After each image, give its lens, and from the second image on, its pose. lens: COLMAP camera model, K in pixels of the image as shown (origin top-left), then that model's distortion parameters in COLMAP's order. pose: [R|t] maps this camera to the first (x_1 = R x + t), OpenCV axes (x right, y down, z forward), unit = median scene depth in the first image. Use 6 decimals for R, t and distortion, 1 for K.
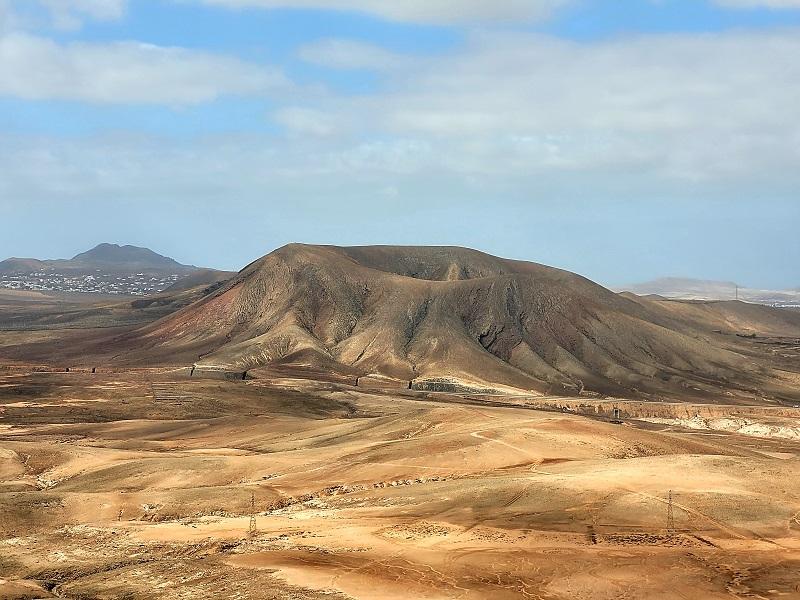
lens RADIAL K [[1723.0, 0, 400.0], [0, 1723.0, 300.0], [0, 0, 1]] dist [0.069671, 0.457428]
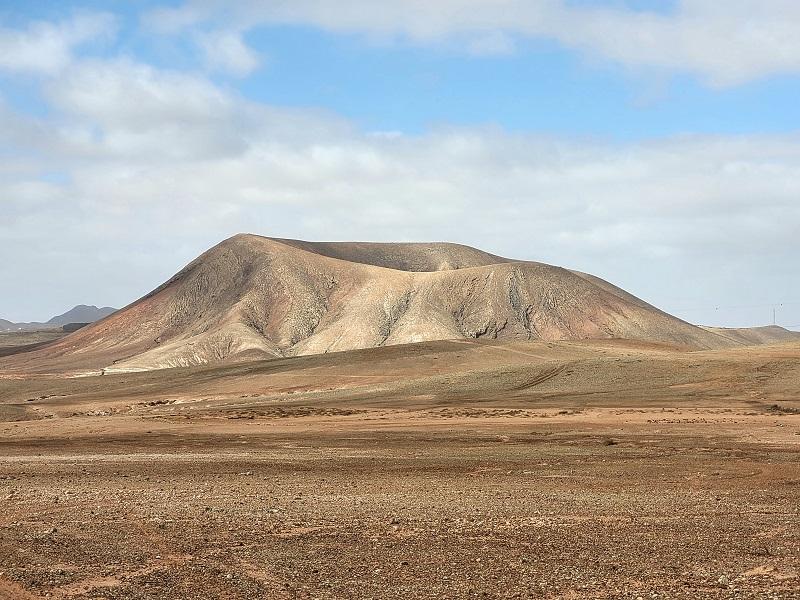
lens RADIAL K [[1723.0, 0, 400.0], [0, 1723.0, 300.0], [0, 0, 1]] dist [0.069671, 0.457428]
pose [[0.999921, -0.012572, -0.000304, 0.011963], [0.012543, 0.998780, -0.047752, 0.041741], [0.000904, 0.047745, 0.998859, 0.210883]]
